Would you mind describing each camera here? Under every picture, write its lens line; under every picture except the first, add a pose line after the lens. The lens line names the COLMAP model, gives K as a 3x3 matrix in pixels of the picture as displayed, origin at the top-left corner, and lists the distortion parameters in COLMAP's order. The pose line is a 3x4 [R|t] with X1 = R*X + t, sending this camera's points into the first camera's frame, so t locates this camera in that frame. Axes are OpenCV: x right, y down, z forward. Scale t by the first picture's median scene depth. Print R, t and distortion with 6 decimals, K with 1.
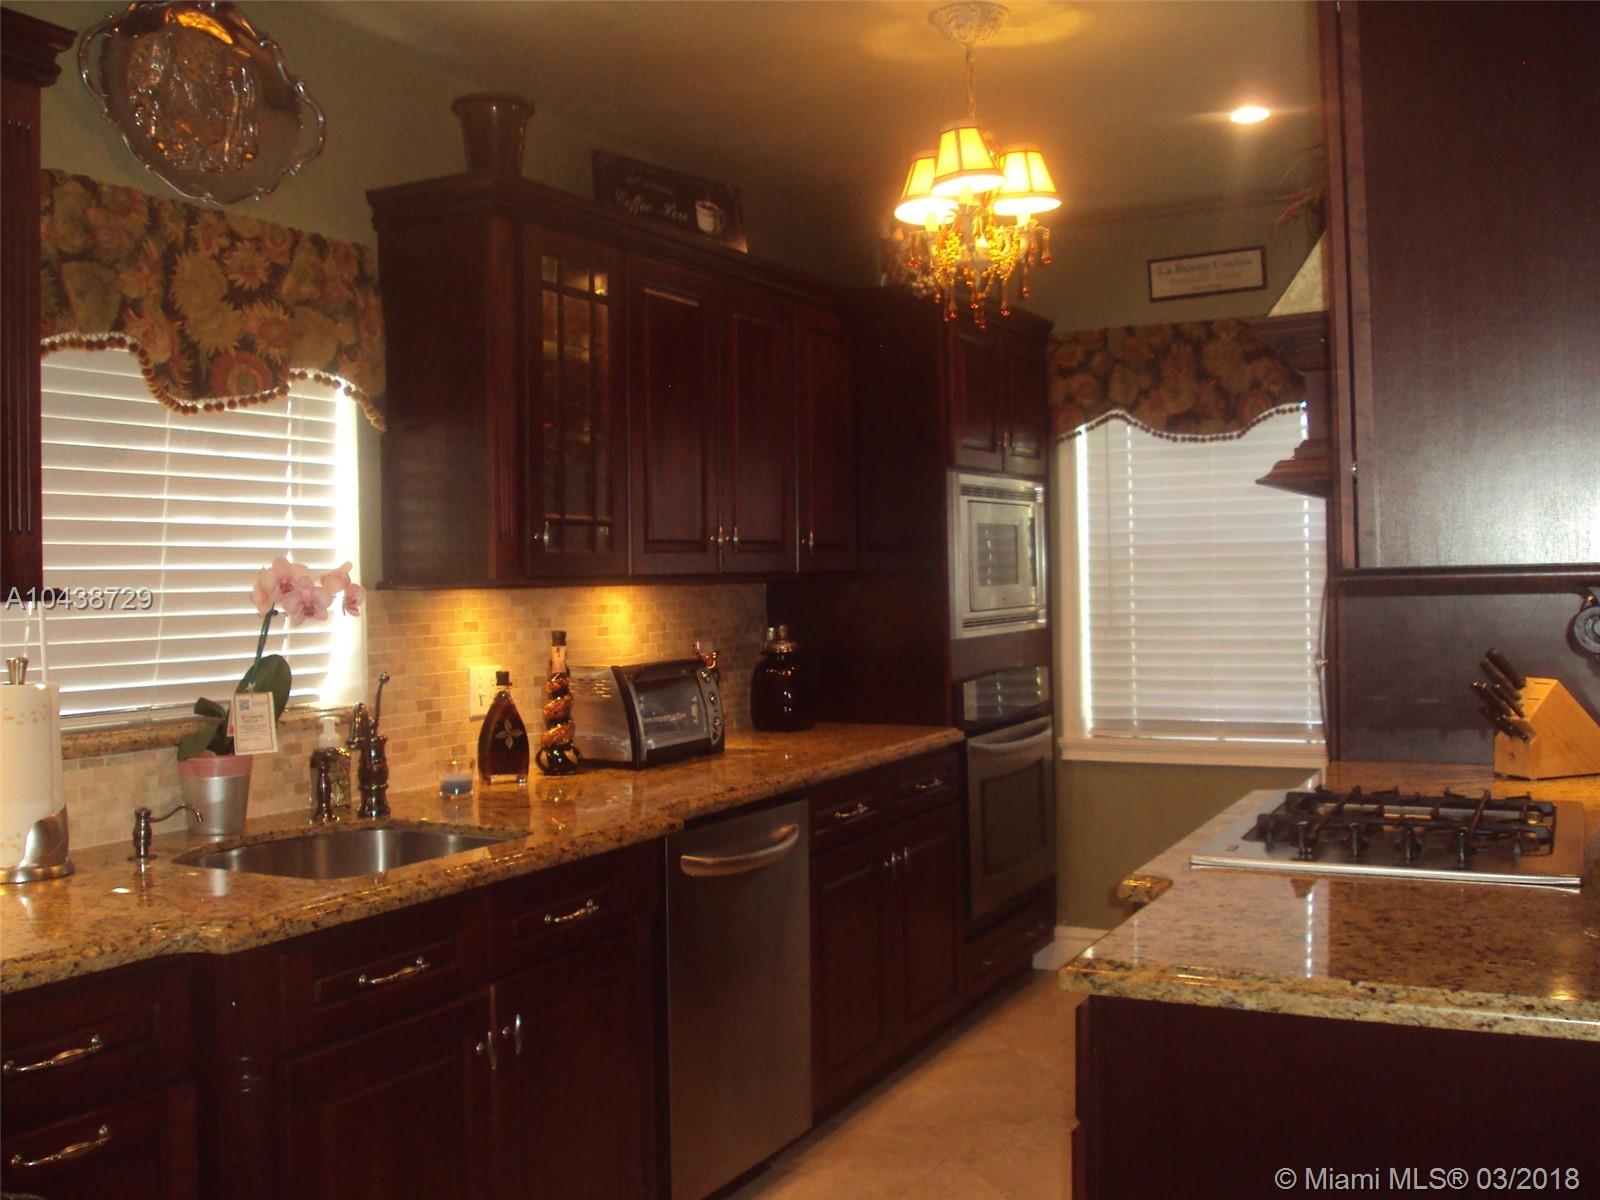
lens RADIAL K [[1666.0, 0, 796.5], [0, 1666.0, 593.3], [0, 0, 1]] dist [-0.053222, -0.131345]
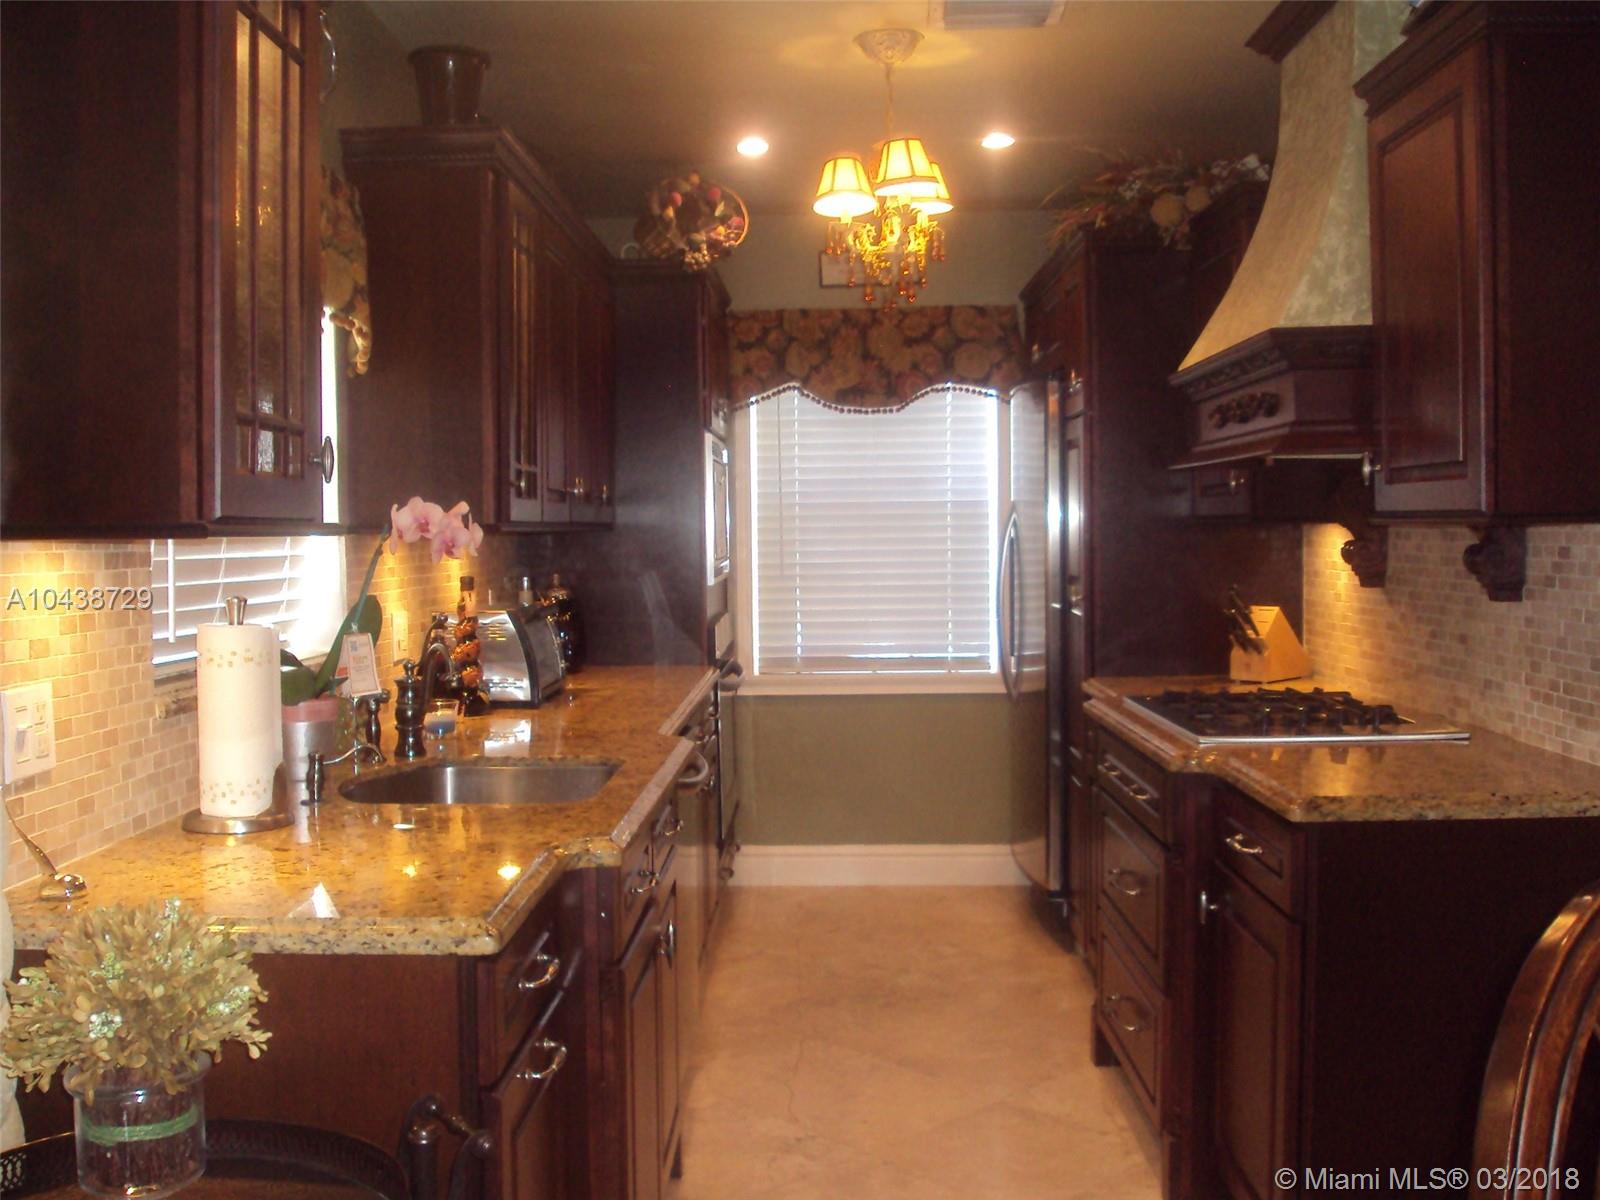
lens RADIAL K [[1666.0, 0, 796.5], [0, 1666.0, 593.3], [0, 0, 1]] dist [-0.053222, -0.131345]
pose [[0.884664, -0.011491, 0.466088, -0.338852], [0.002419, 0.999796, 0.020059, 0.010055], [-0.466224, -0.016619, 0.884511, -0.001110]]
